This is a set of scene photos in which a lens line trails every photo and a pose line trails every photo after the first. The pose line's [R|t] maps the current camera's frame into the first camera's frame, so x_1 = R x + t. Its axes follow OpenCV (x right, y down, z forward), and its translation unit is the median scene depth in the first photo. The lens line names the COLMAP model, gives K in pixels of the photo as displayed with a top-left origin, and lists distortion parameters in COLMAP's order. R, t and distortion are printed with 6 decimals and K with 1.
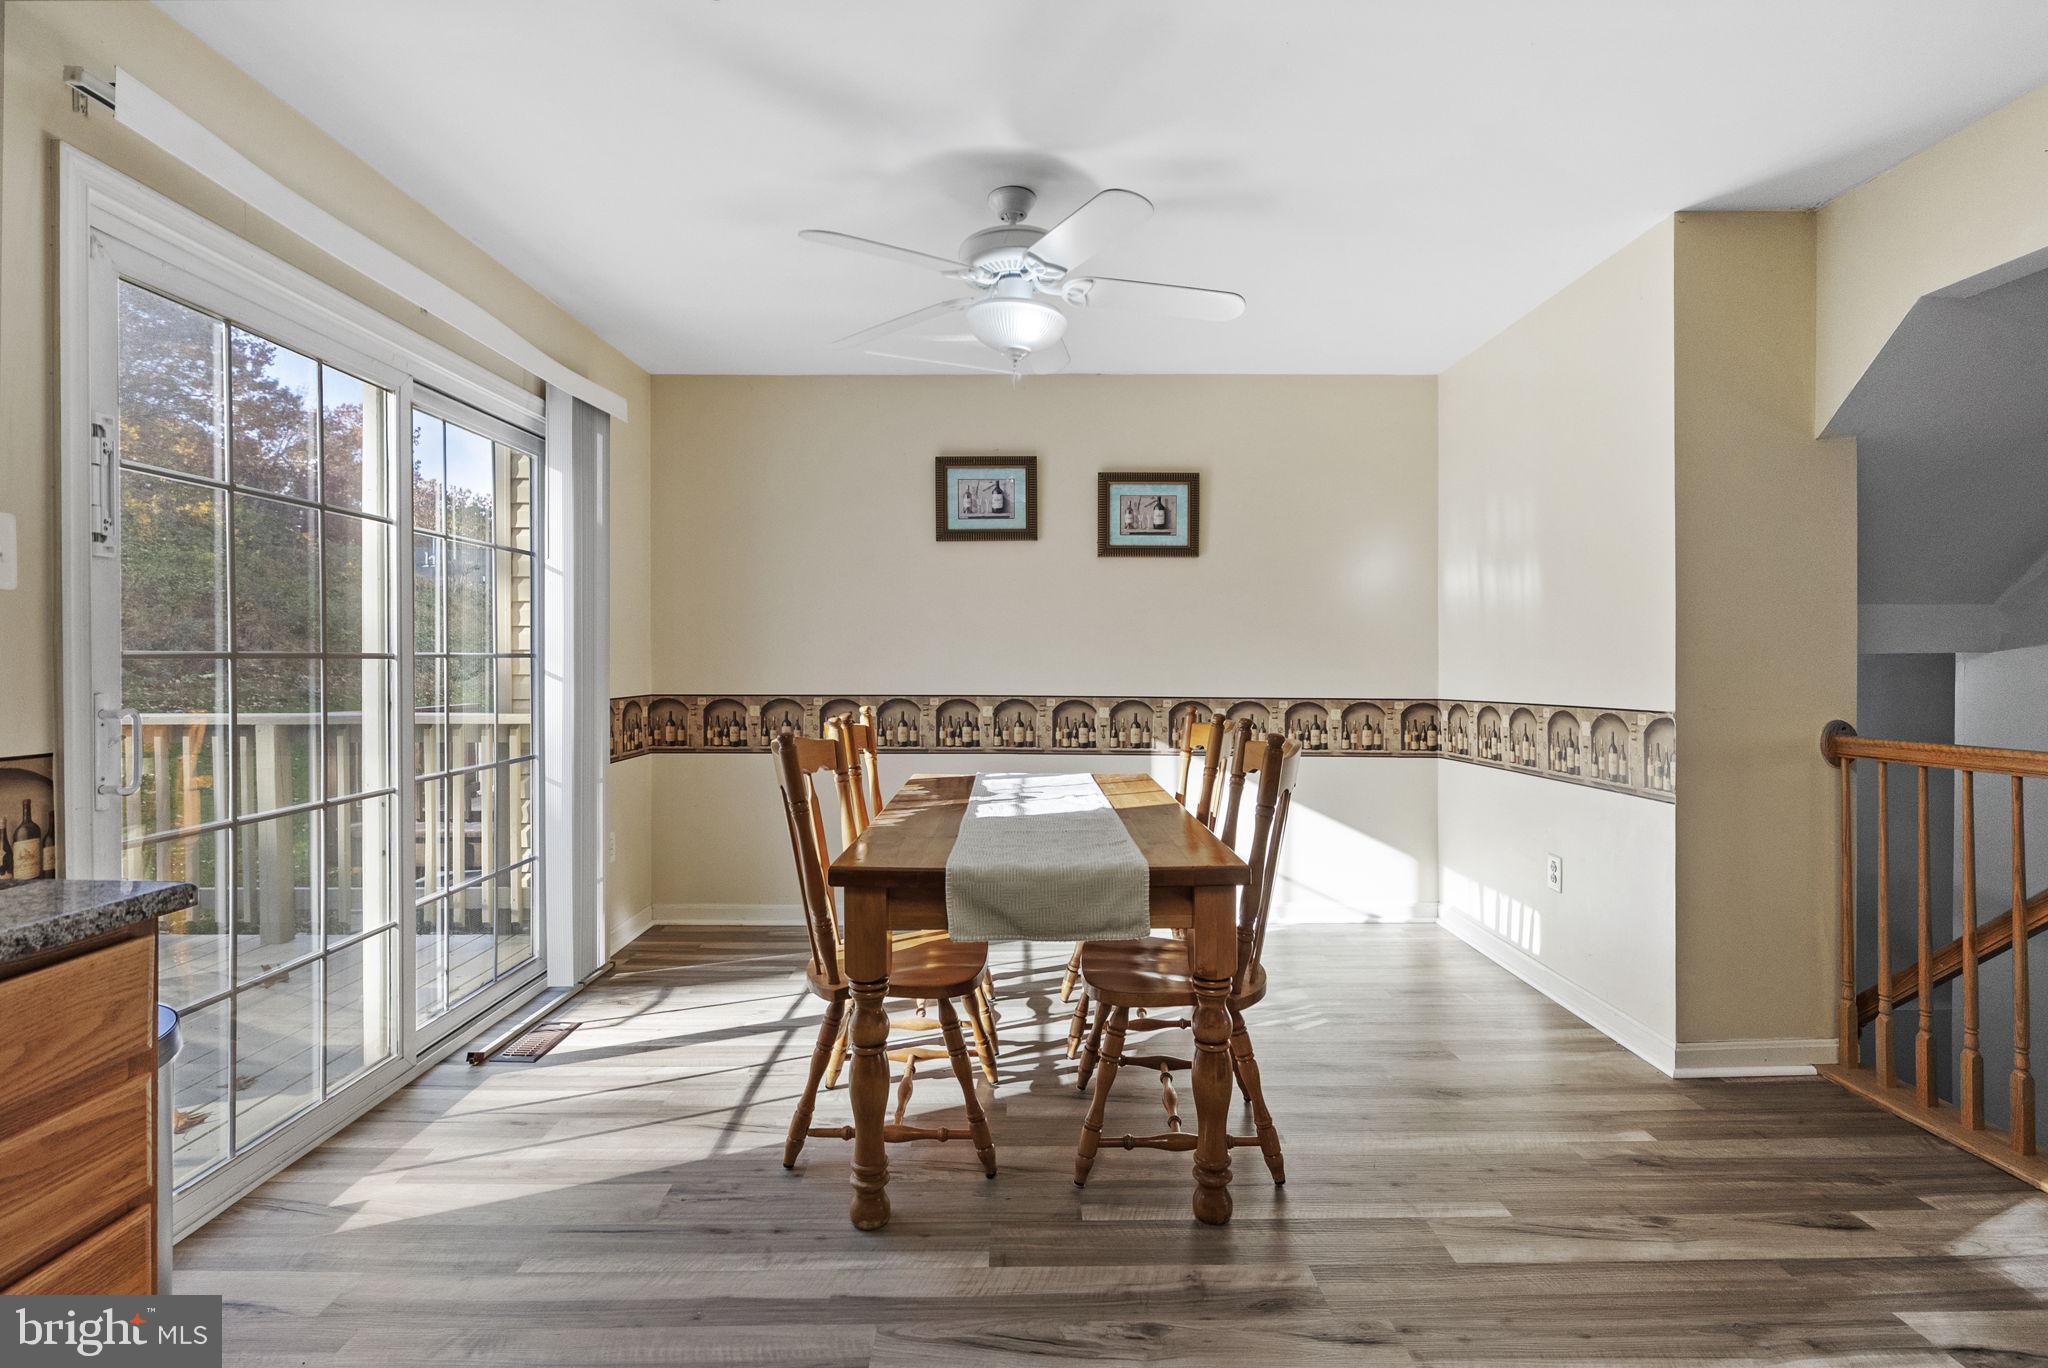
lens RADIAL K [[922.3, 0, 1030.5], [0, 922.3, 665.6], [0, 0, 1]] dist [-0.016359, 0.005718]
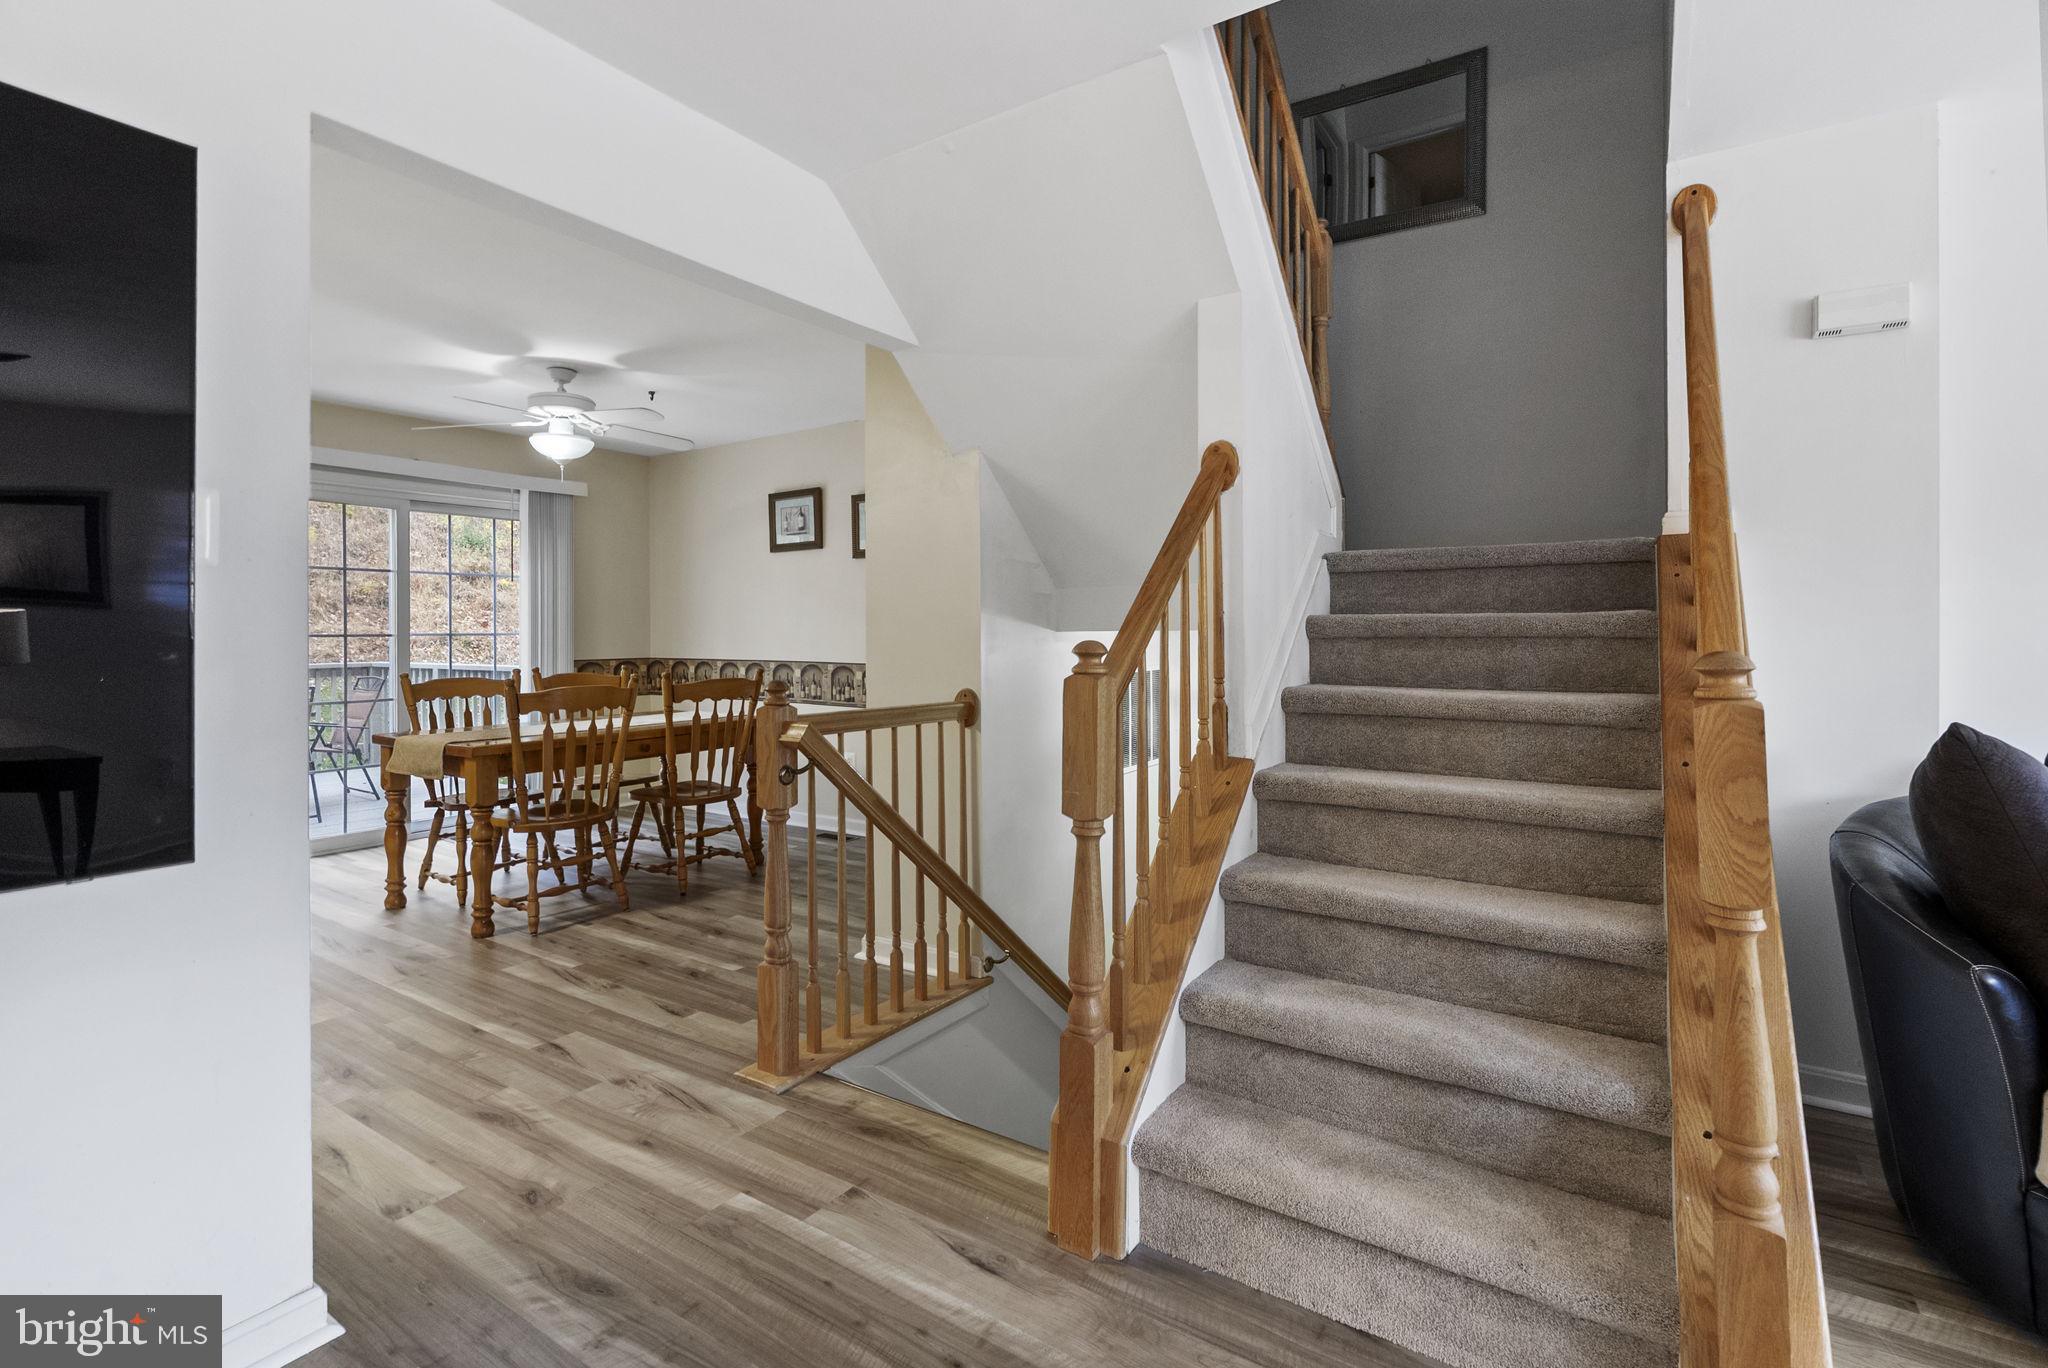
lens RADIAL K [[934.8, 0, 1024.3], [0, 934.8, 643.3], [0, 0, 1]] dist [-0.000265, 0.000003]
pose [[0.830221, 0.004404, -0.557417, 1.595463], [-0.000868, 0.999978, 0.006609, -0.007422], [0.557434, -0.005003, 0.830206, 0.026017]]
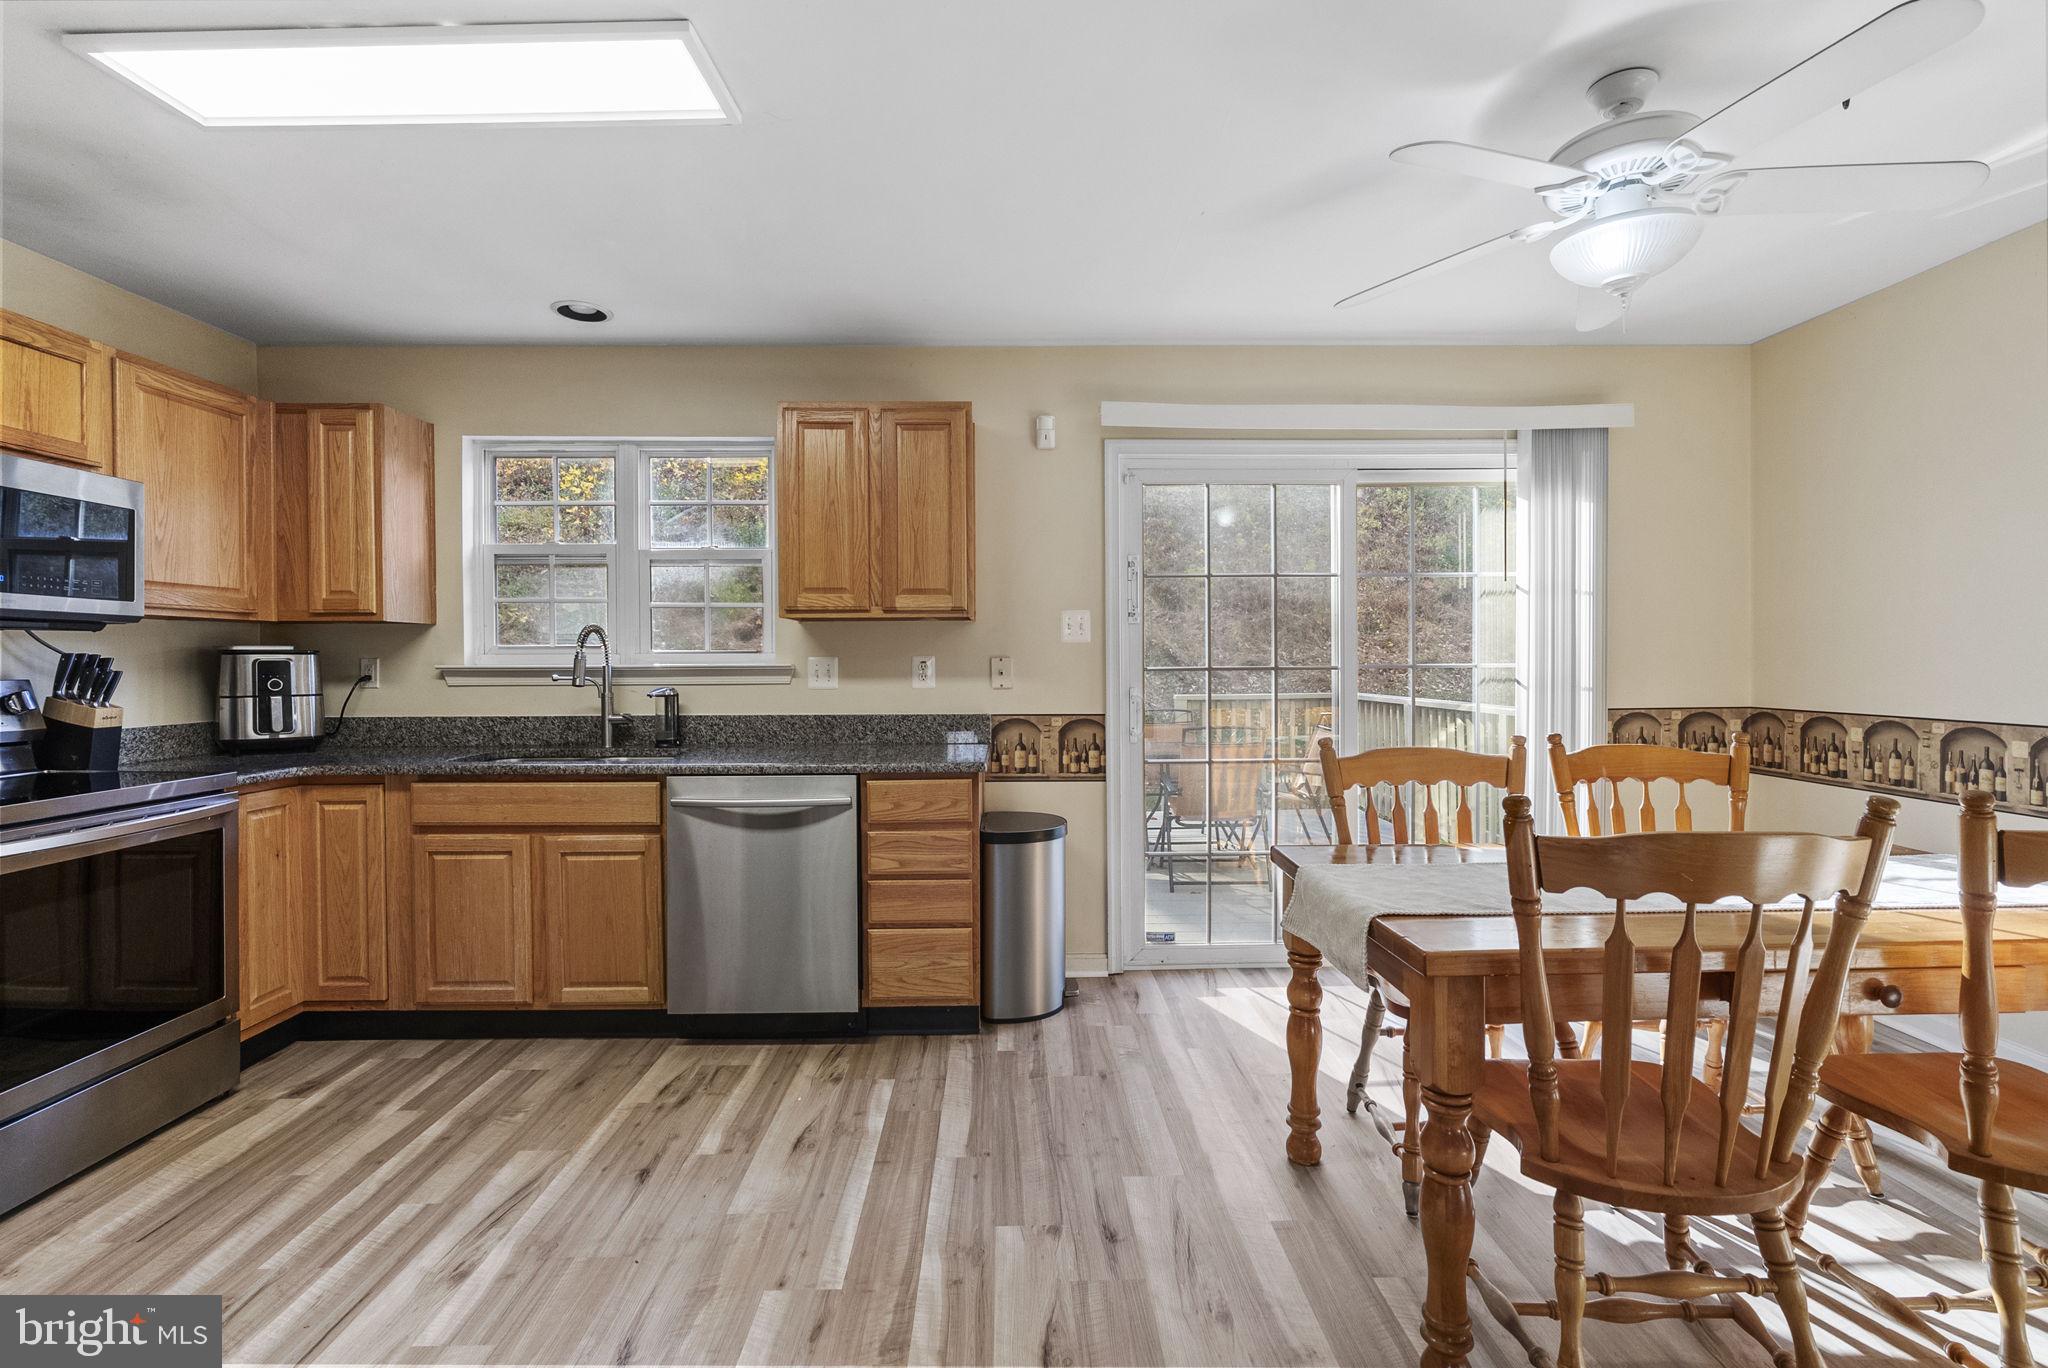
lens RADIAL K [[924.9, 0, 1029.9], [0, 924.9, 672.6], [0, 0, 1]] dist [0.001373, 0.000334]
pose [[0.017940, 0.015084, -0.999725, 0.718118], [0.001422, 0.999885, 0.015112, -0.024127], [0.999838, -0.001693, 0.017917, 0.459771]]
